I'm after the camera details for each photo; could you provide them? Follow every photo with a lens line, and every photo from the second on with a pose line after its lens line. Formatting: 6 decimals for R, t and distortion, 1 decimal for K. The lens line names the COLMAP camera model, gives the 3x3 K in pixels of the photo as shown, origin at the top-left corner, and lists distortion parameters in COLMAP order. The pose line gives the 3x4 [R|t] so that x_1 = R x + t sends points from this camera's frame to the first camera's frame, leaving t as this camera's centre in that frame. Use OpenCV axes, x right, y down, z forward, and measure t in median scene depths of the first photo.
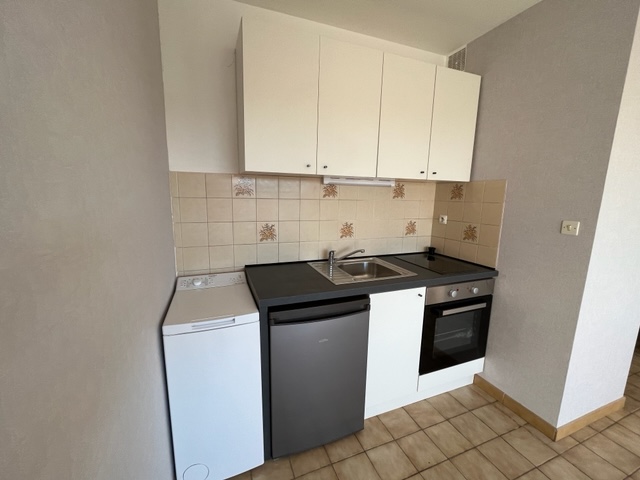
lens RADIAL K [[273.9, 0, 320.0], [0, 273.9, 240.0], [0, 0, 1]] dist [0.000654, 0.000063]
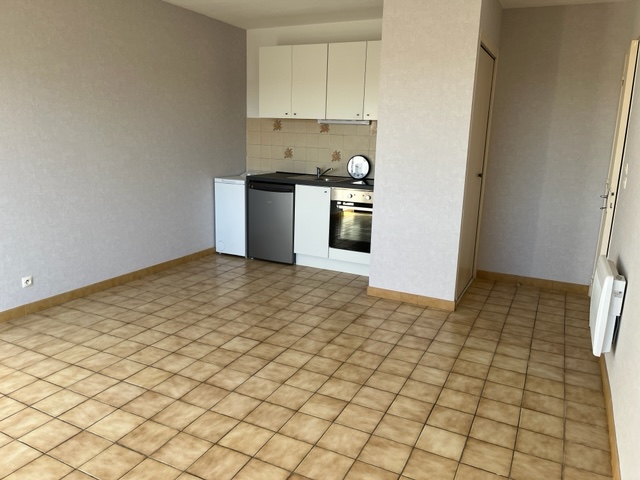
lens RADIAL K [[485.6, 0, 320.0], [0, 485.6, 240.0], [0, 0, 1]] dist [0.069539, -0.088574]
pose [[0.666492, 0.161761, -0.727751, 2.383931], [-0.146791, 0.985541, 0.084627, 0.234431], [0.730918, 0.050424, 0.680600, -0.938789]]
